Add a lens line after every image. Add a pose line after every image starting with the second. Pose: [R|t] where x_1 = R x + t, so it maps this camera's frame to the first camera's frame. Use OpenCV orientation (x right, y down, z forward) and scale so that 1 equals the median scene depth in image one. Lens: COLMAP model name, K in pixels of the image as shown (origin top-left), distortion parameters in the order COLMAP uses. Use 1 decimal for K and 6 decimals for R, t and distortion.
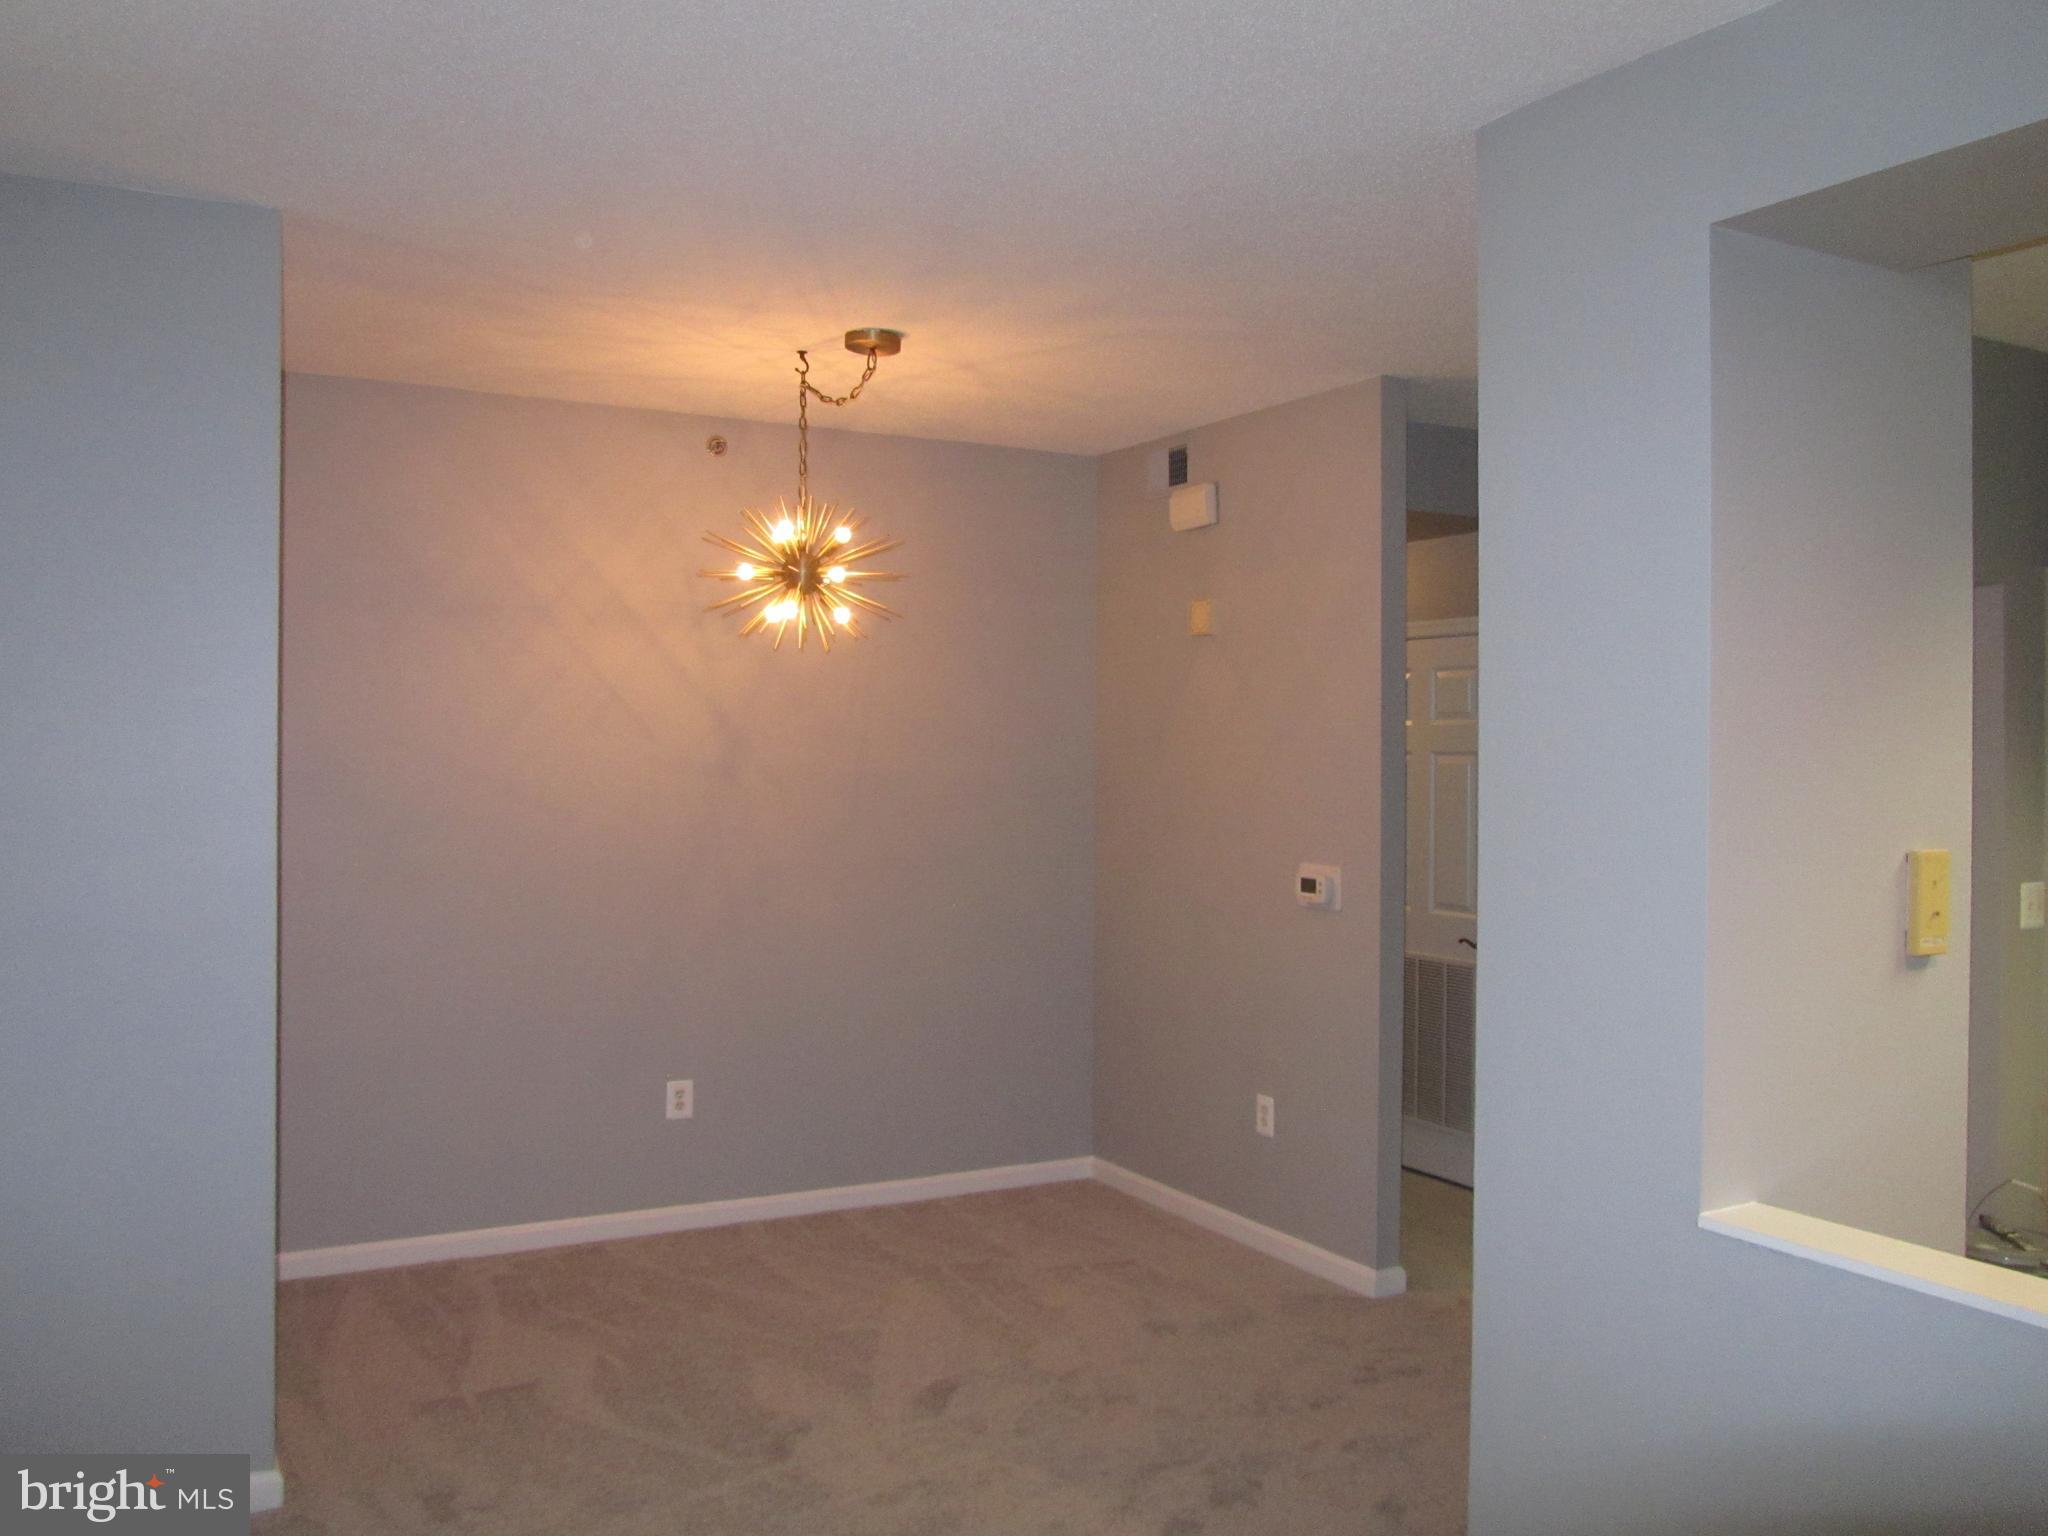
lens RADIAL K [[1672.3, 0, 1031.6], [0, 1672.3, 767.0], [0, 0, 1]] dist [-0.055503, 0.020744]
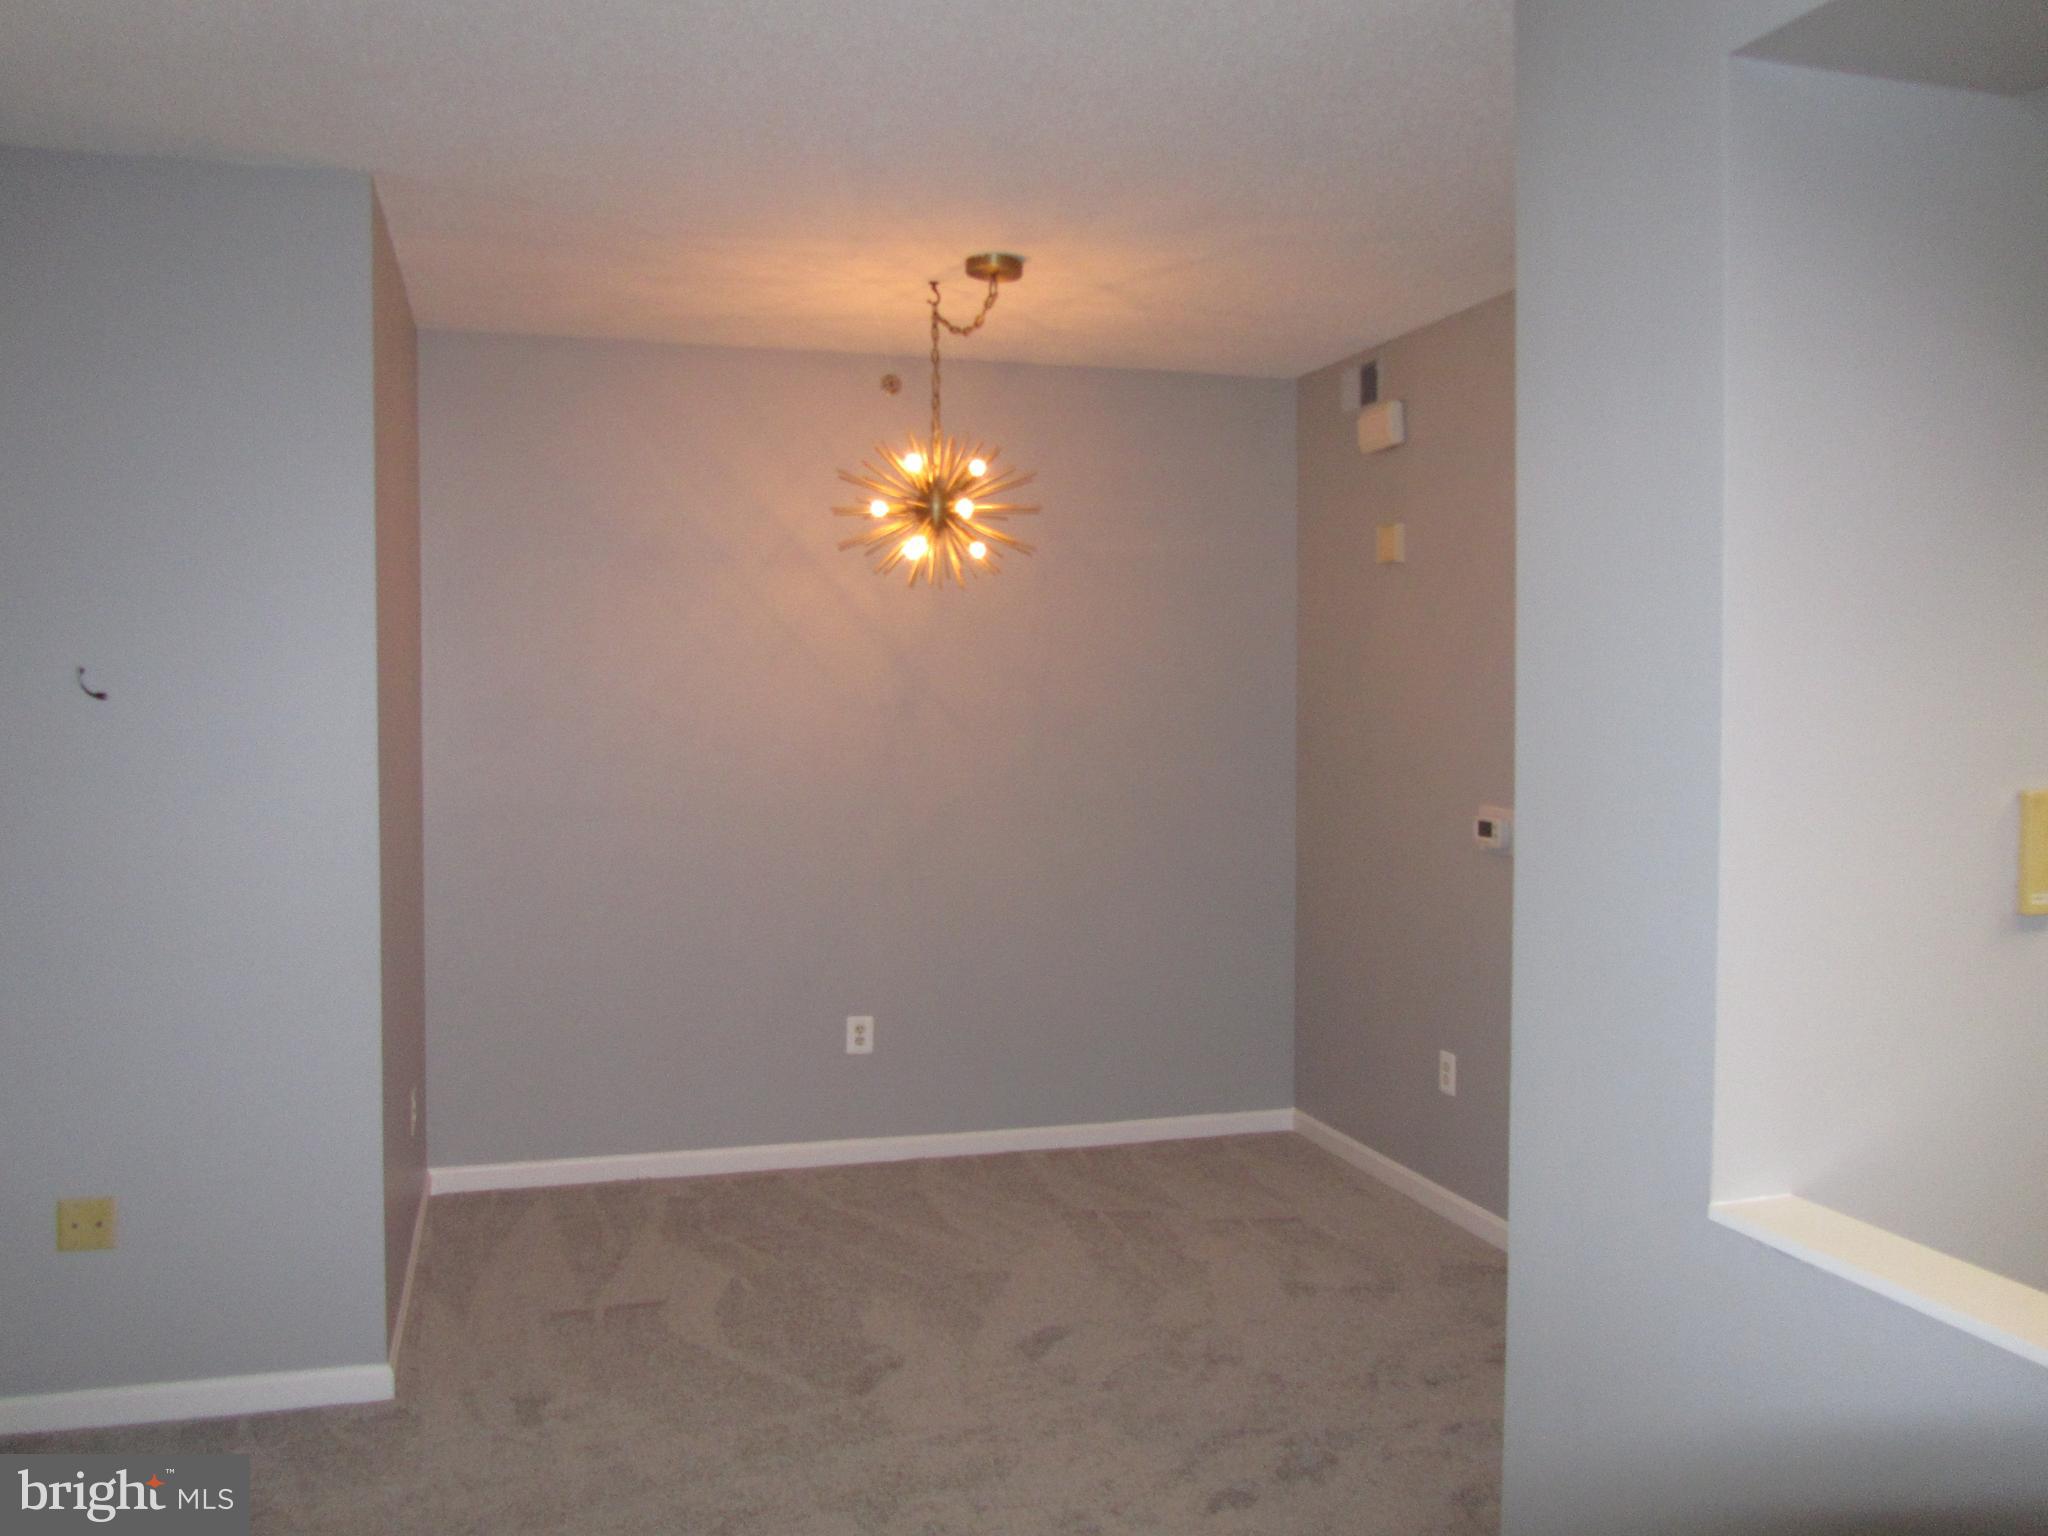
lens RADIAL K [[1672.3, 0, 1031.6], [0, 1672.3, 767.0], [0, 0, 1]] dist [-0.055503, 0.020744]
pose [[0.975192, 0.001411, -0.221355, 0.137439], [0.005681, 0.999491, 0.031401, 0.006459], [0.221287, -0.031880, 0.974688, 0.044309]]
